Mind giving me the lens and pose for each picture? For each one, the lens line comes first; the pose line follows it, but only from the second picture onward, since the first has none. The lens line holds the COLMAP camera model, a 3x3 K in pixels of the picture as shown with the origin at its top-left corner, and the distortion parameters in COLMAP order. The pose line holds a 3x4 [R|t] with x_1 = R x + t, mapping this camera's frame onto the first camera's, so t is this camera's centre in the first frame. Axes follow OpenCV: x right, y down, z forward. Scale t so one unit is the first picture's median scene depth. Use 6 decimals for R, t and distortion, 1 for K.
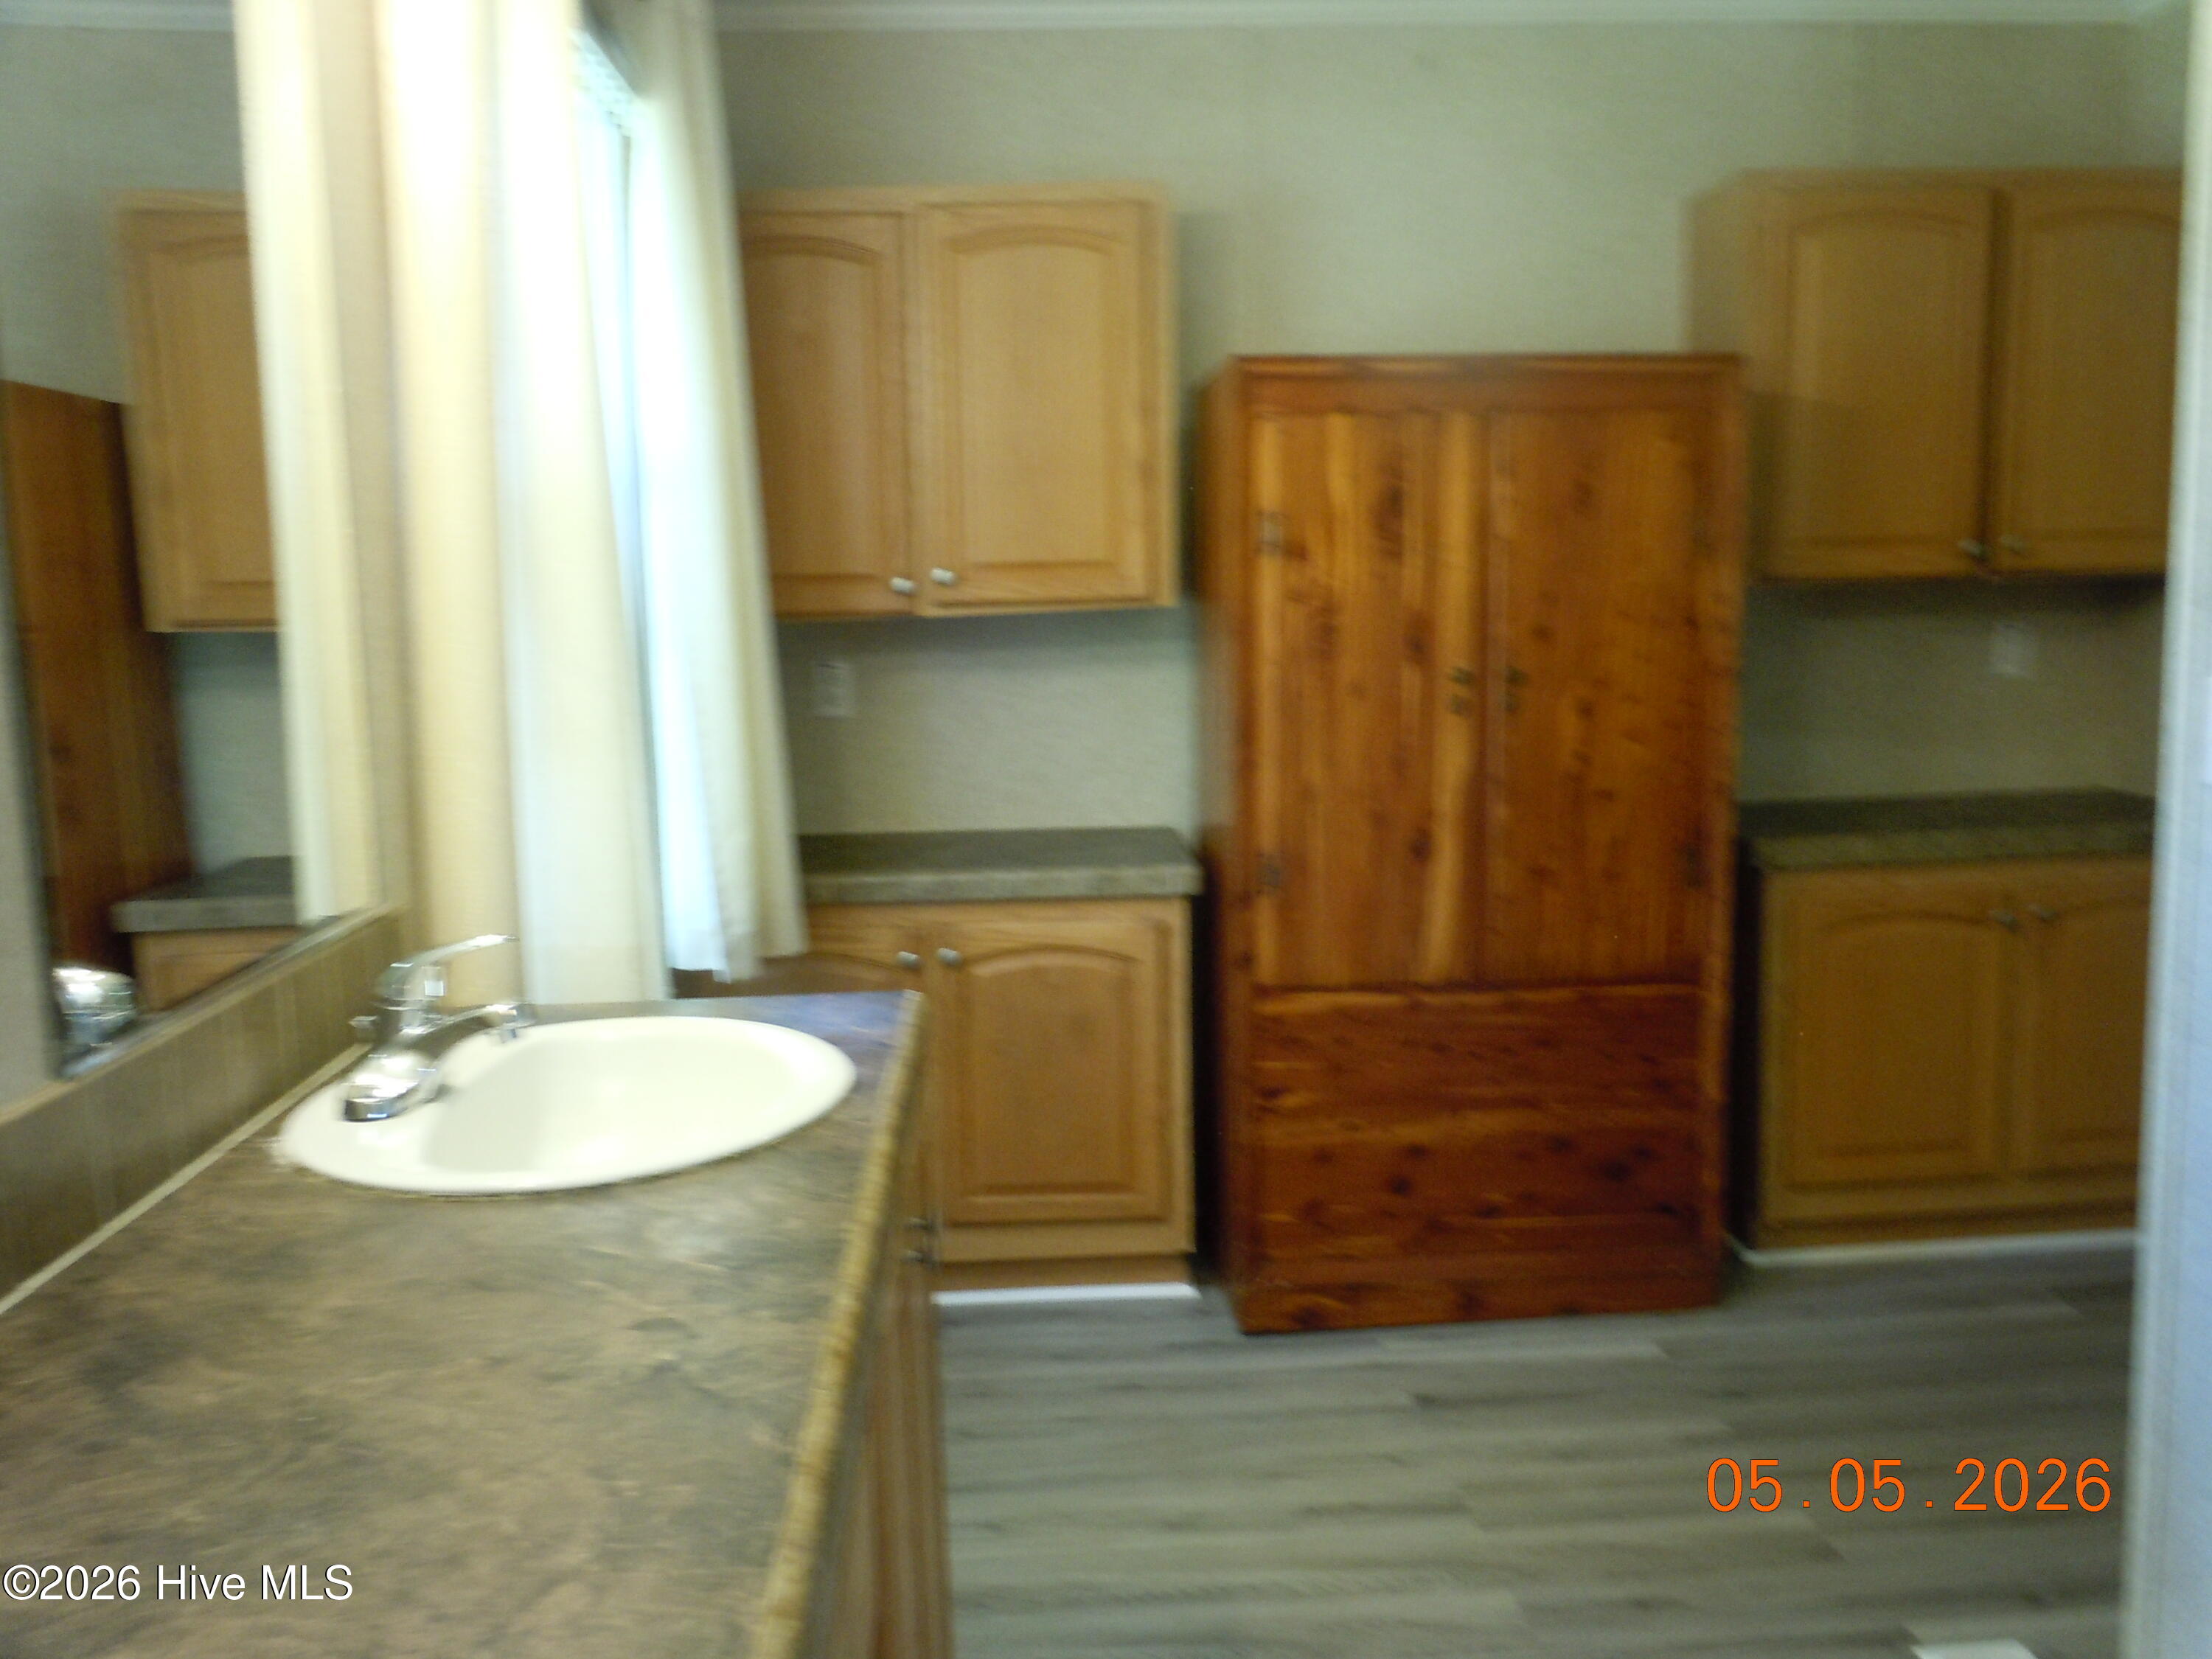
lens RADIAL K [[1865.1, 0, 1106.0], [0, 1865.1, 845.1], [0, 0, 1]] dist [0.003047, 0.012407]
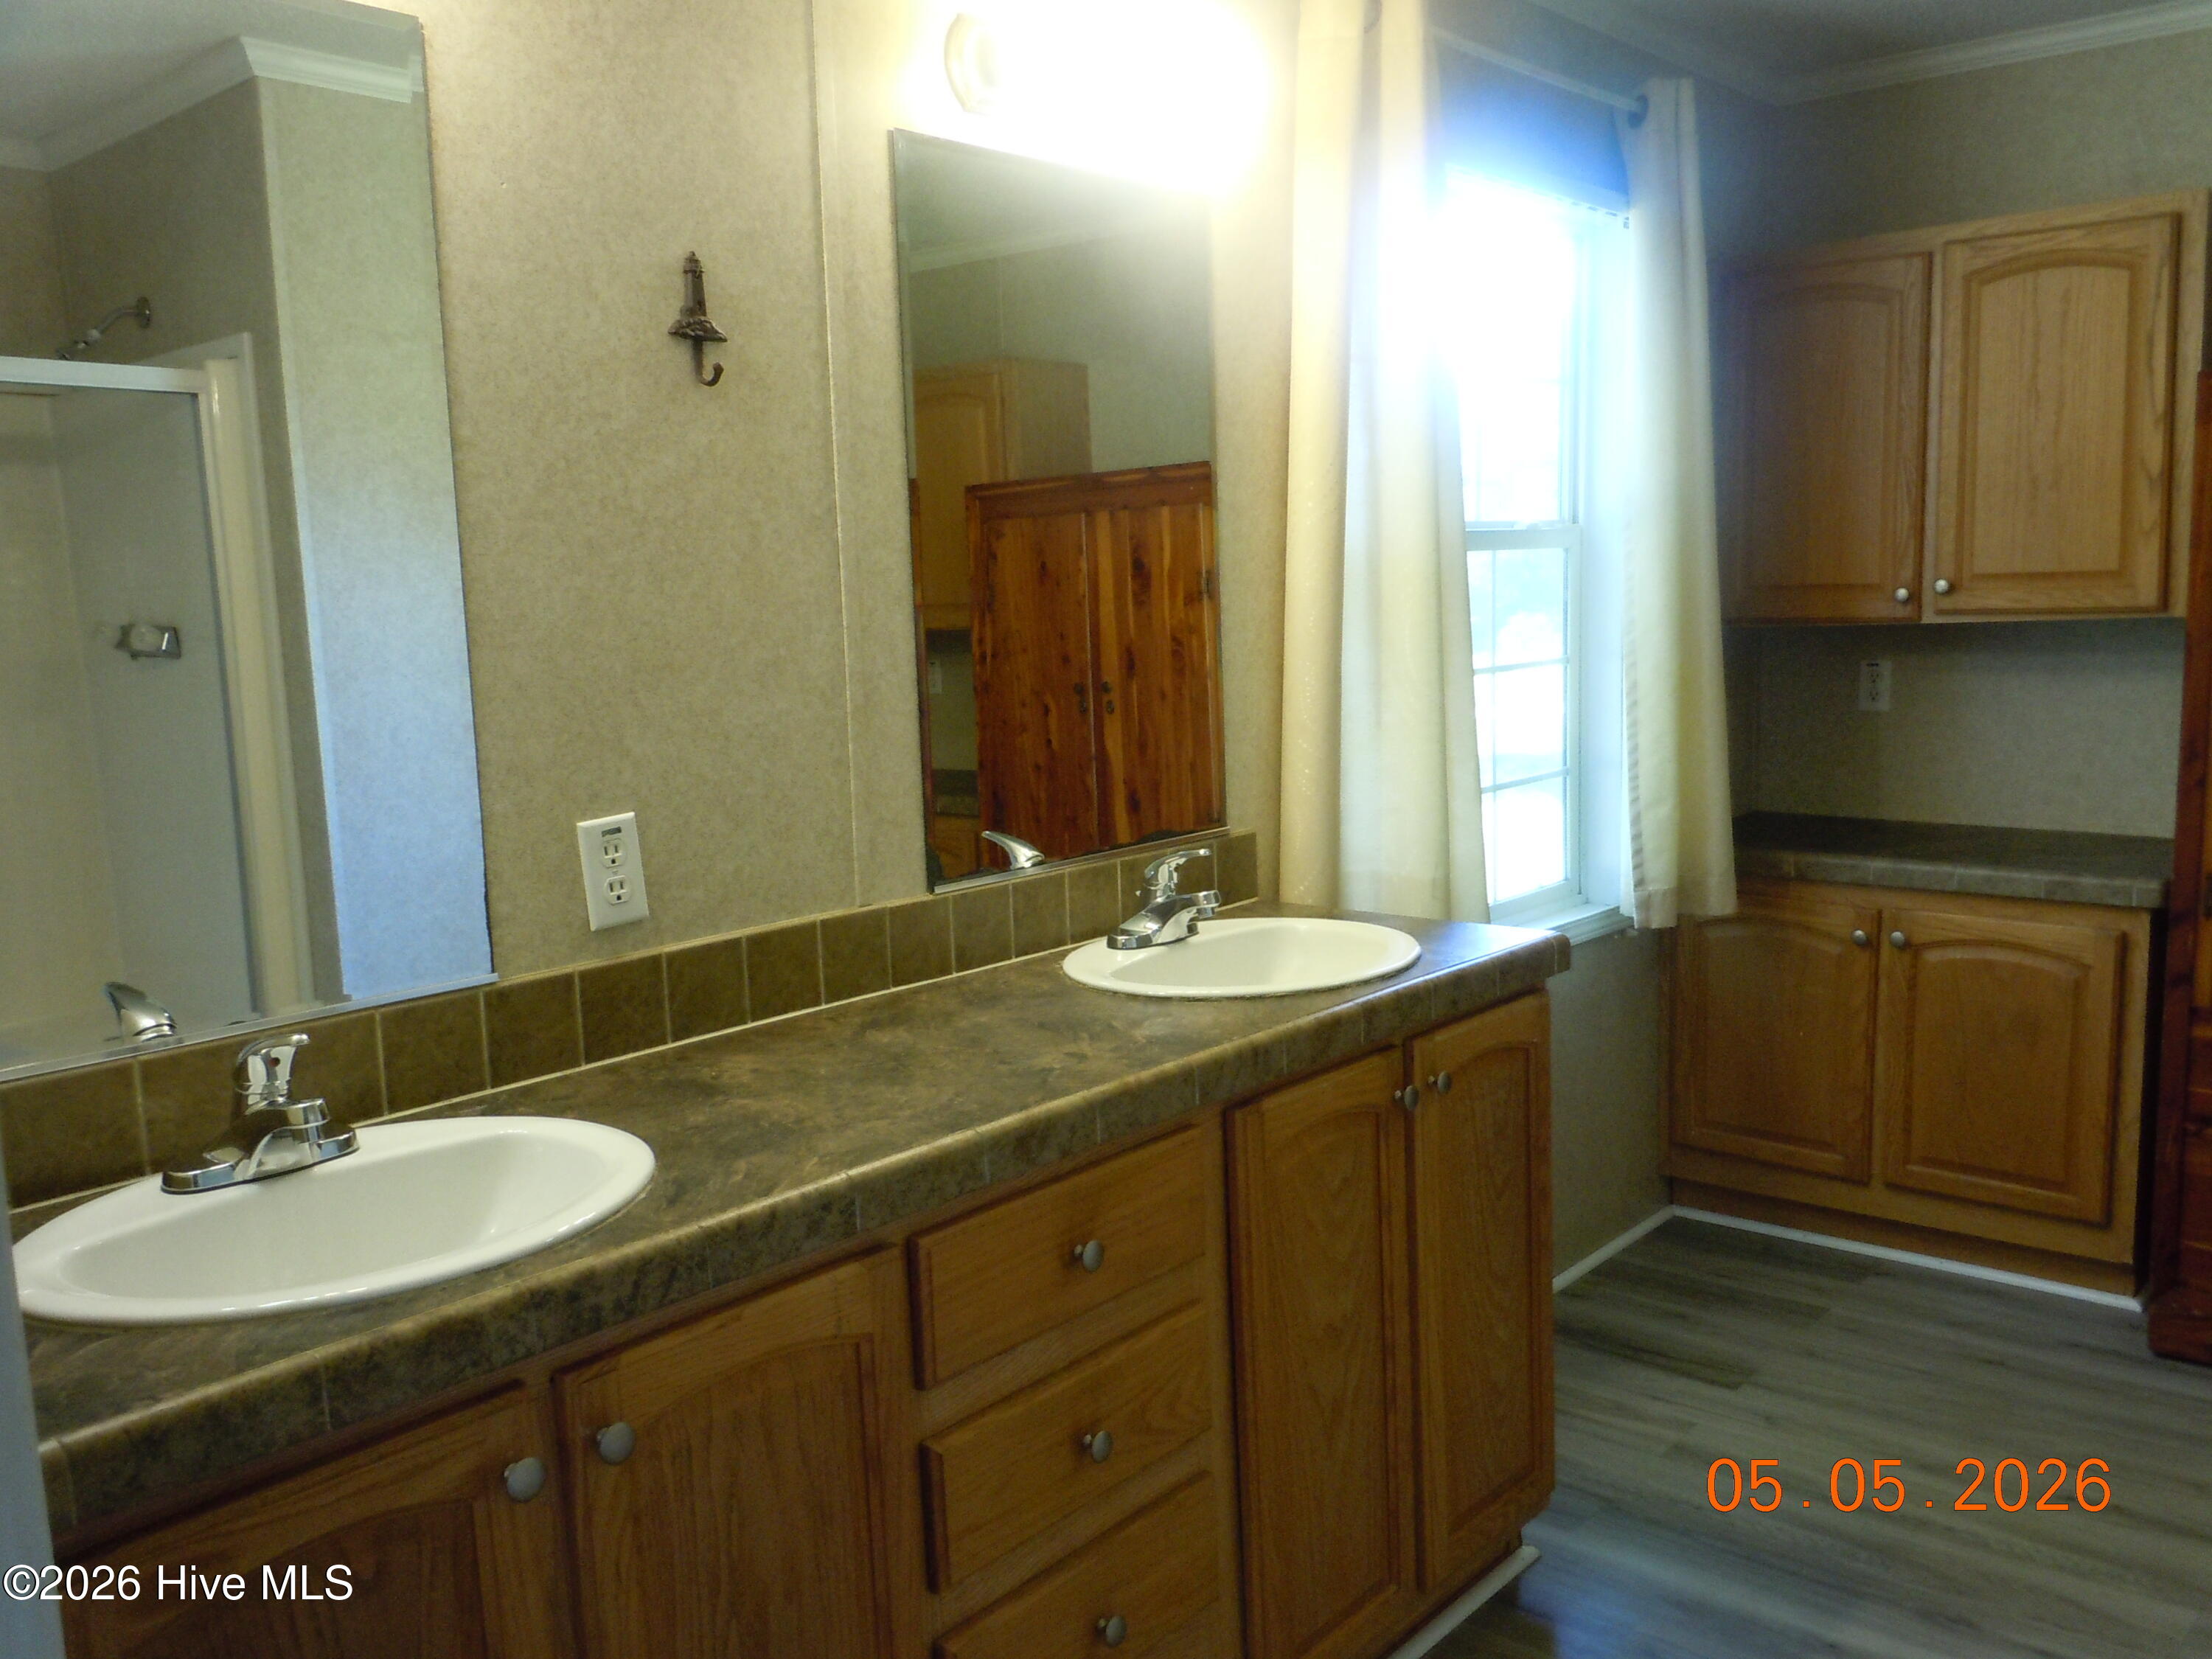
lens RADIAL K [[1865.1, 0, 1122.9], [0, 1865.1, 839.7], [0, 0, 1]] dist [0.003047, 0.012407]
pose [[0.719443, 0.097054, -0.687737, 0.349219], [-0.081833, 0.995137, 0.054829, -0.021264], [0.689714, 0.016834, 0.723886, -0.107625]]
